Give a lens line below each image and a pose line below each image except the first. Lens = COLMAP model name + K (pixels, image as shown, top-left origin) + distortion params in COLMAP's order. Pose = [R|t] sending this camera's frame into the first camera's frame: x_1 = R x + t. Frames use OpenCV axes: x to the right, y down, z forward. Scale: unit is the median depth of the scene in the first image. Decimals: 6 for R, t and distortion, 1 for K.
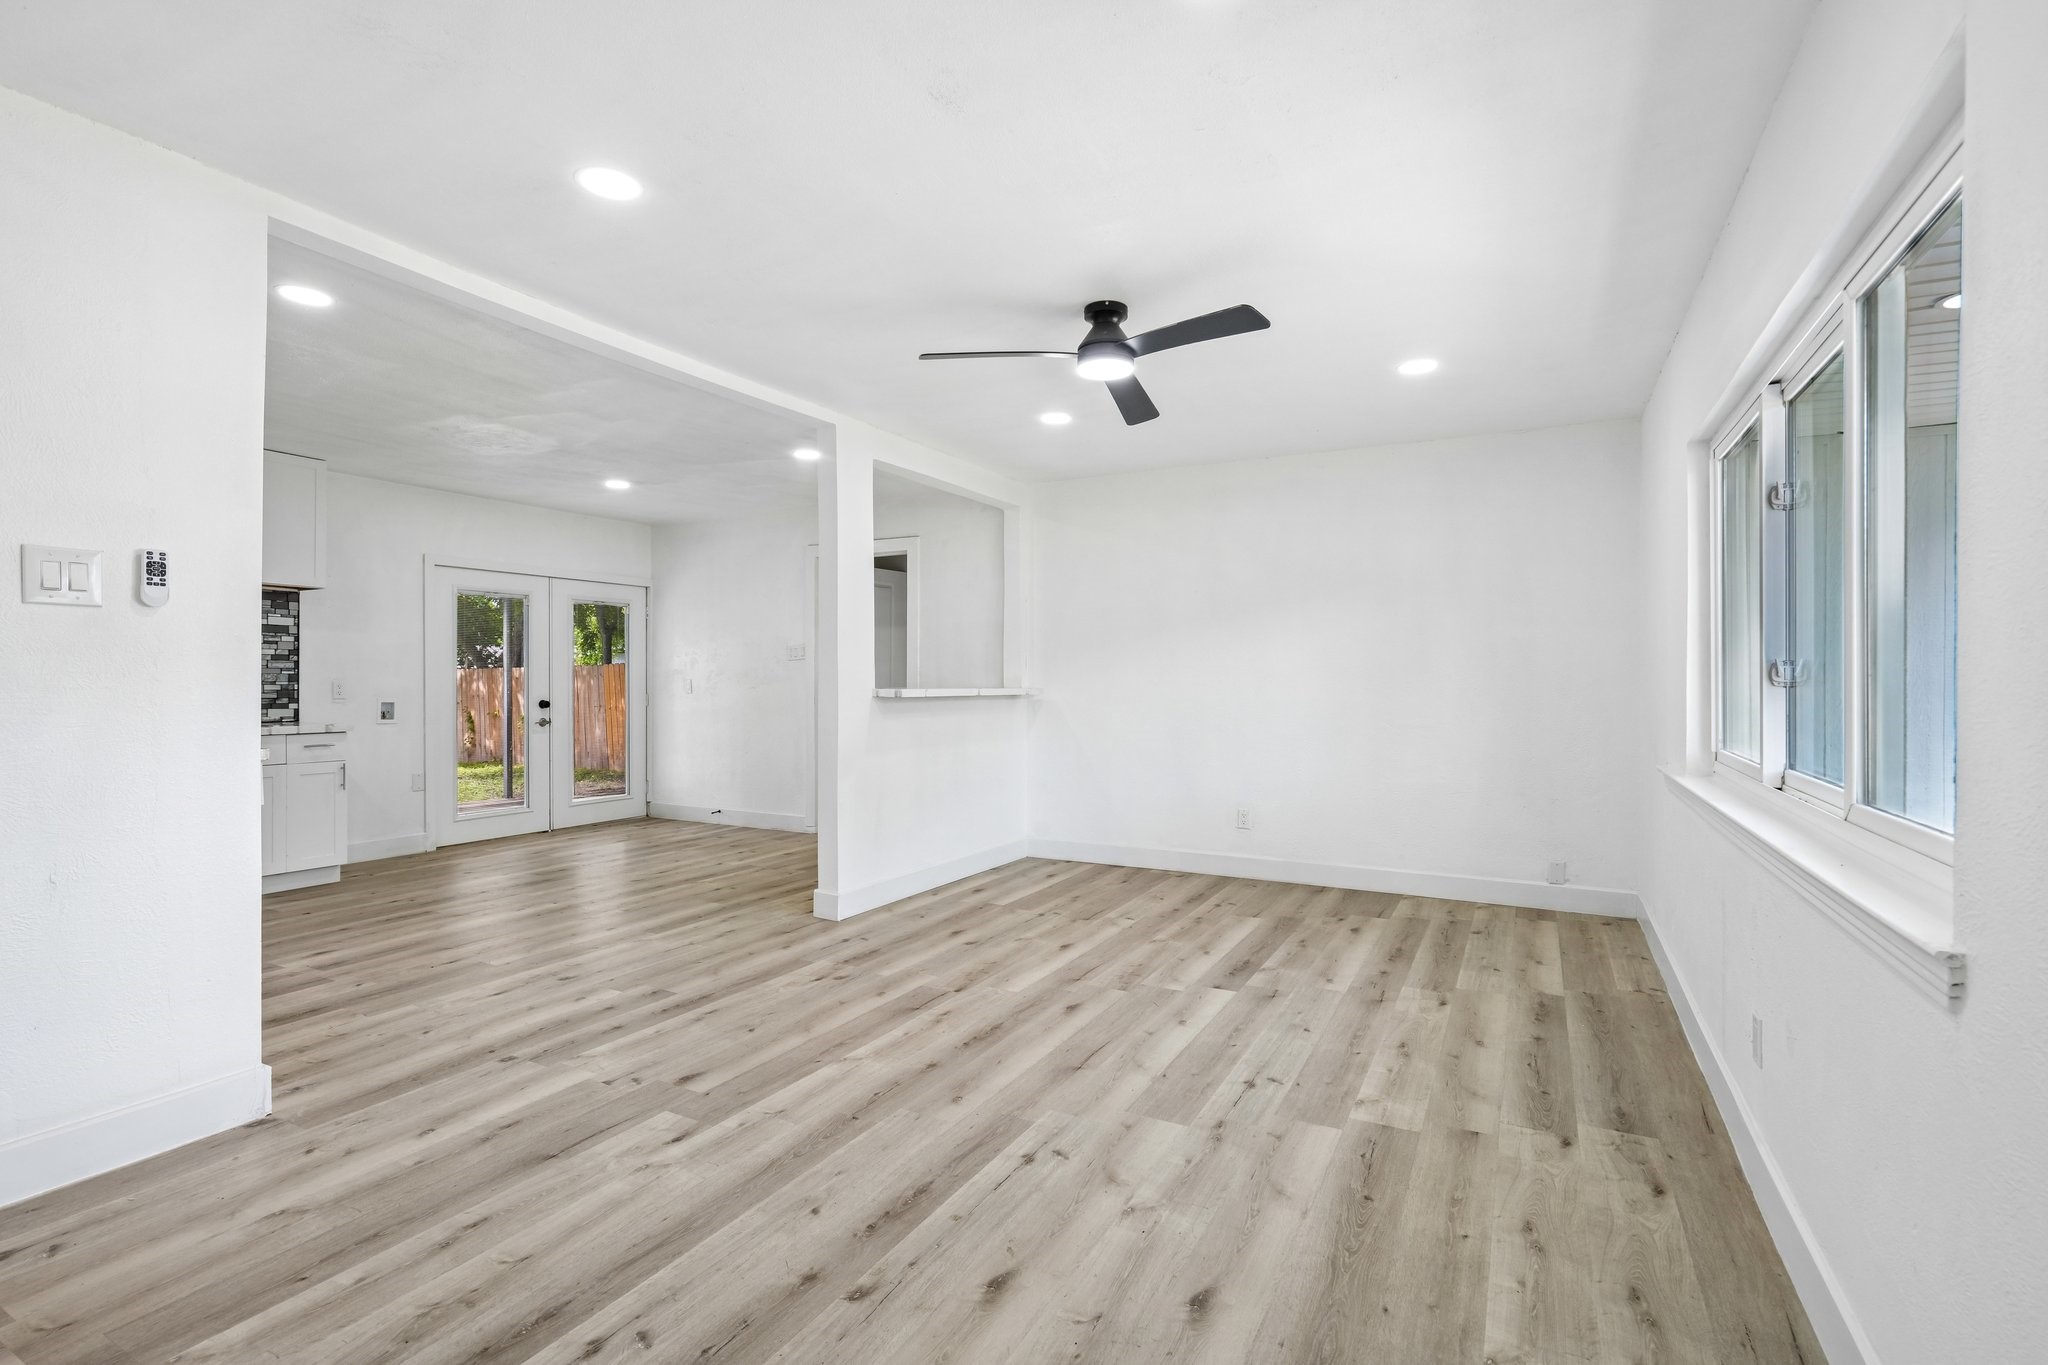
lens RADIAL K [[933.8, 0, 1027.1], [0, 933.8, 690.5], [0, 0, 1]] dist [-0.005213, 0.002453]
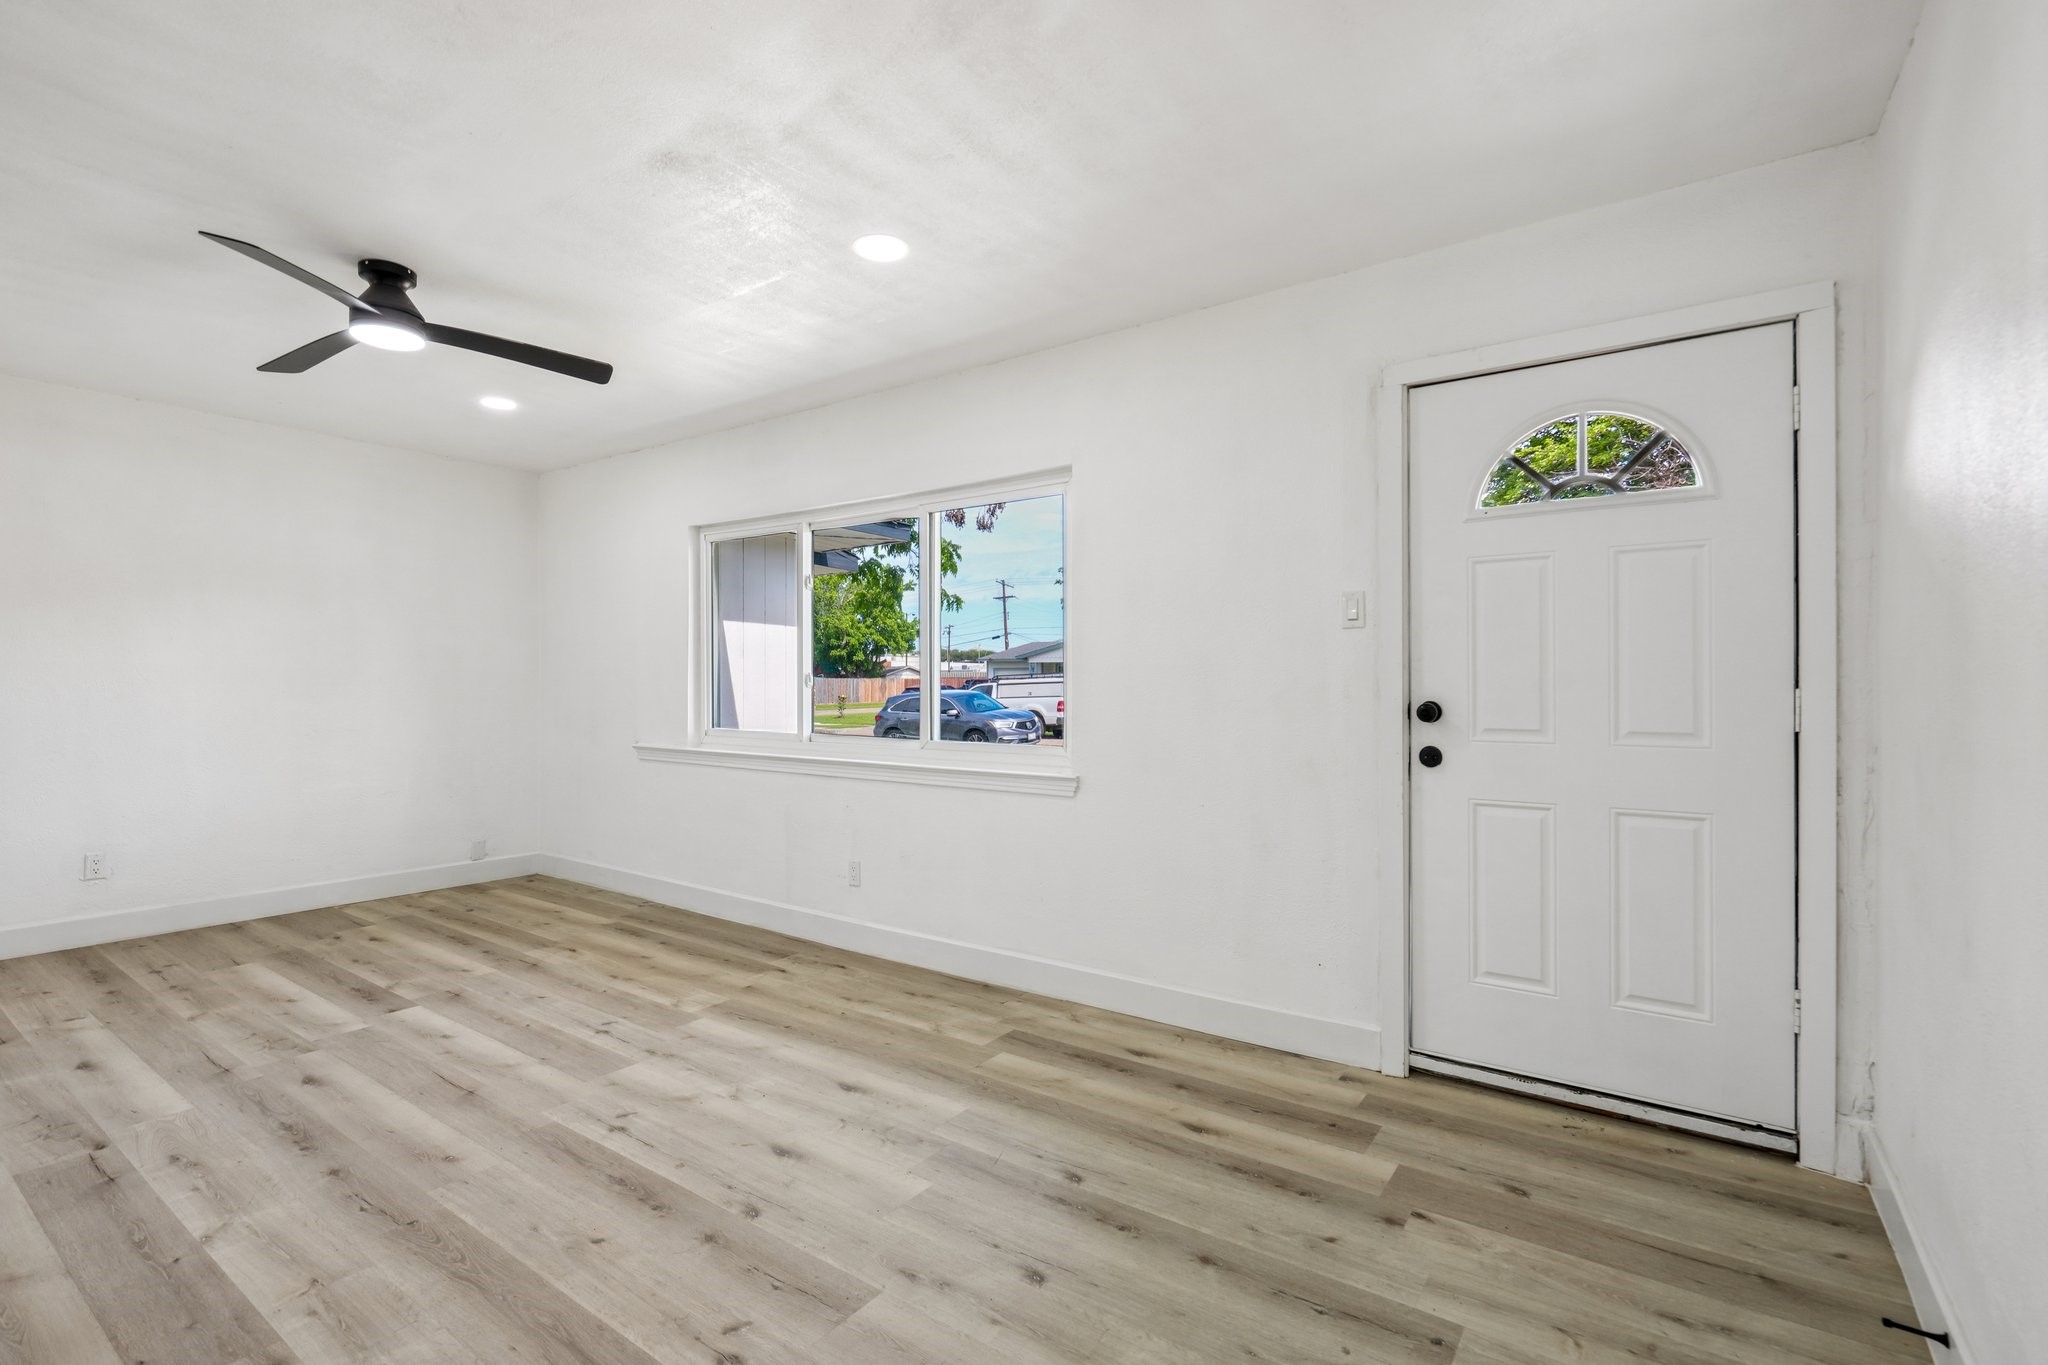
lens RADIAL K [[933.8, 0, 1020.6], [0, 933.8, 675.6], [0, 0, 1]] dist [-0.005213, 0.002453]
pose [[0.127817, 0.005770, 0.991781, -0.678022], [0.008679, 0.999938, -0.006936, -0.006082], [-0.991760, 0.009494, 0.127760, 0.267886]]
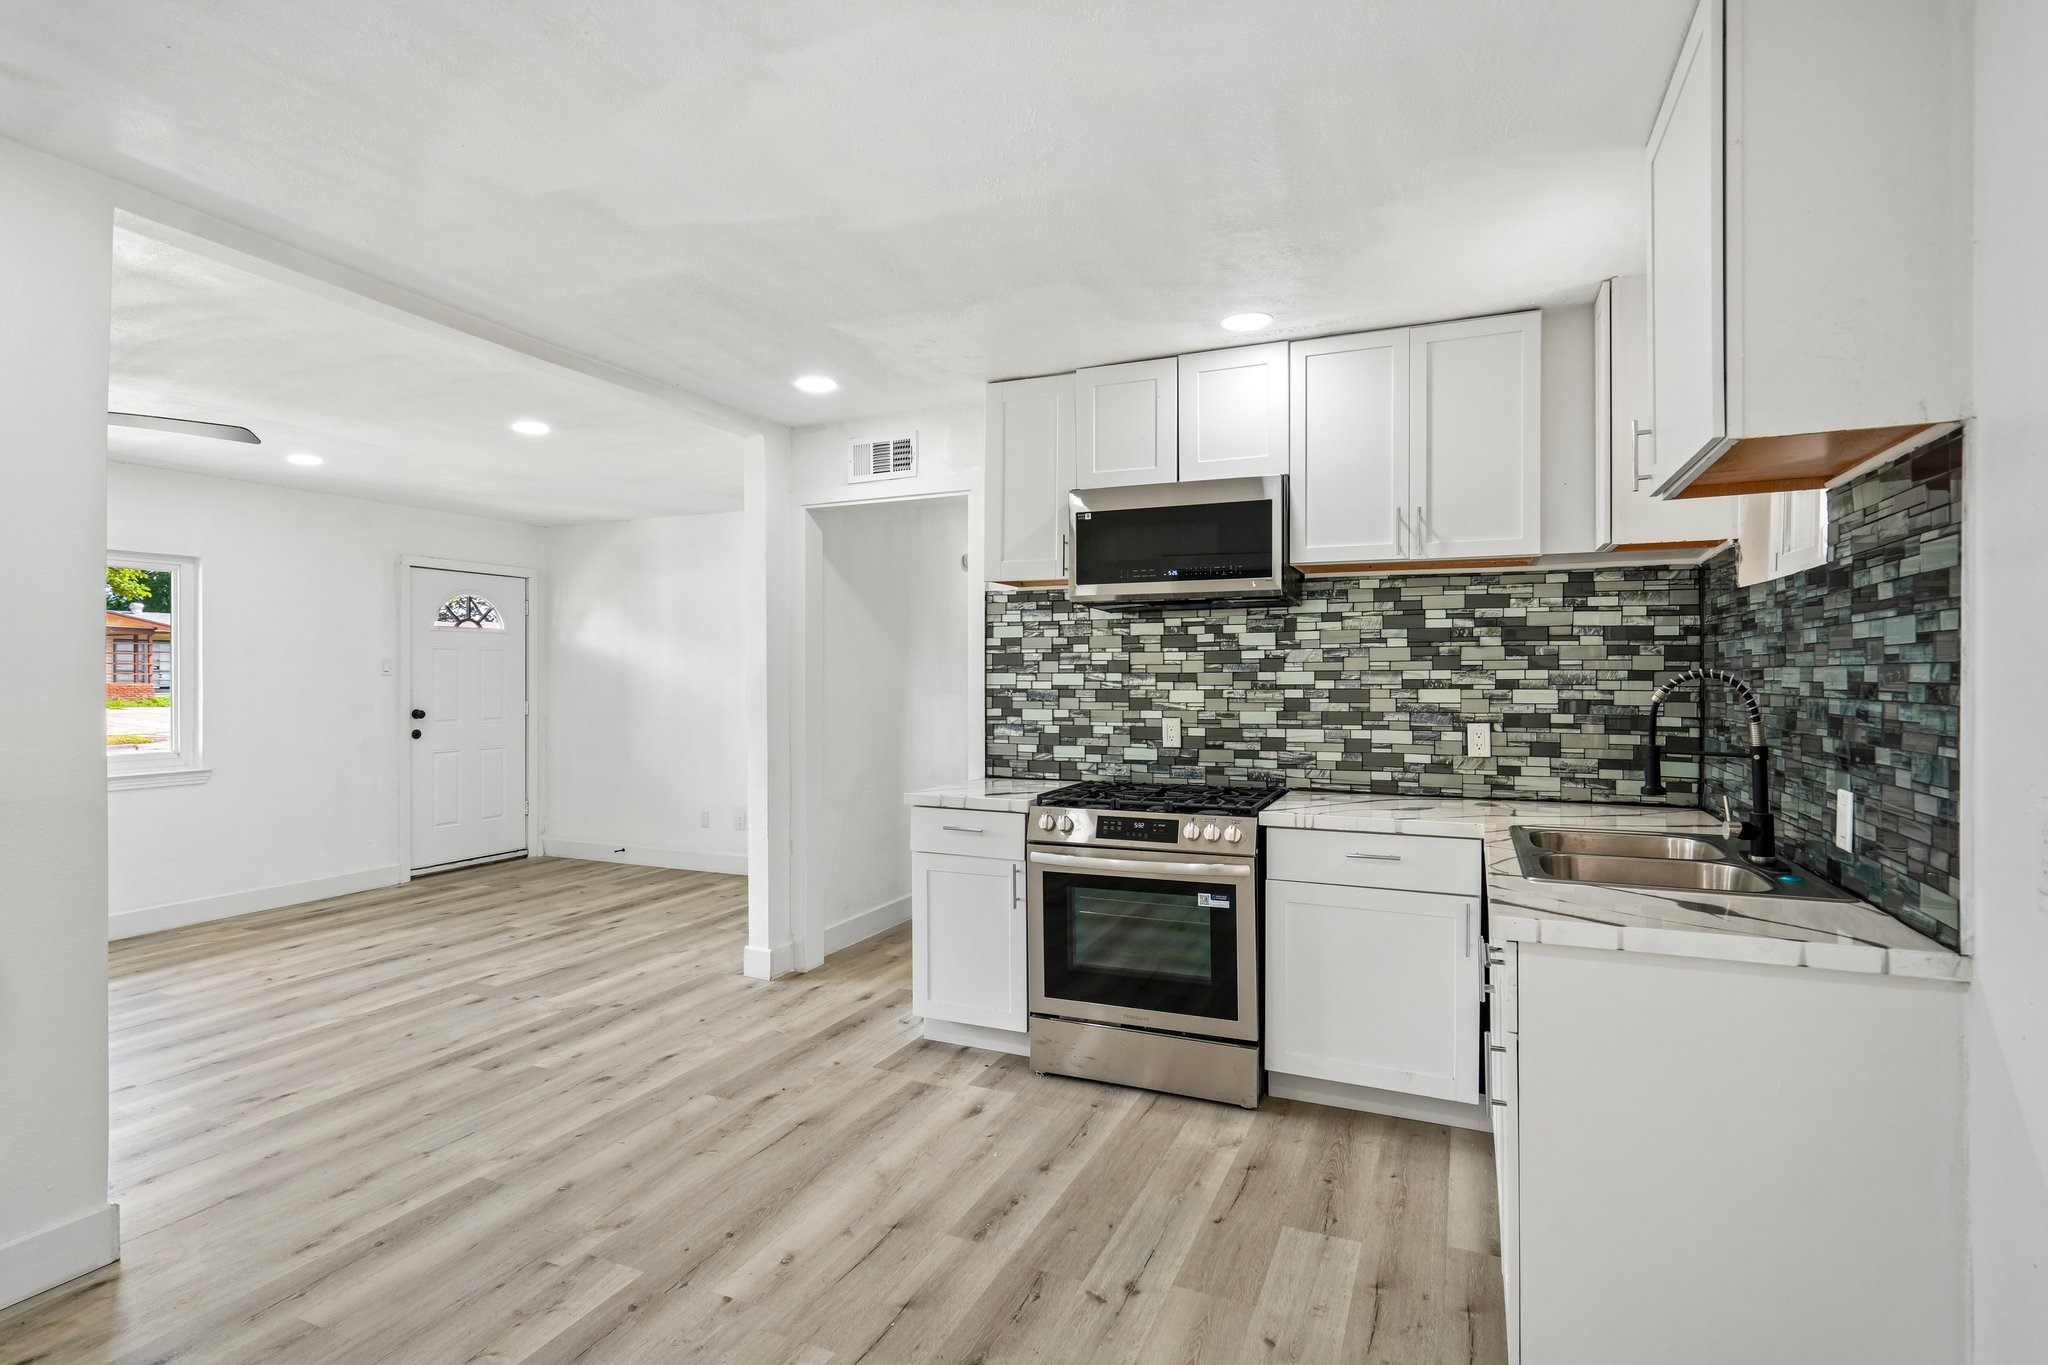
lens RADIAL K [[1007.9, 0, 1020.7], [0, 1007.9, 679.4], [0, 0, 1]] dist [0.008070, -0.001232]
pose [[-0.997449, -0.001861, -0.071356, -0.857699], [-0.002552, 0.999951, 0.009584, -0.067380], [0.071334, 0.009742, -0.997405, 2.062190]]
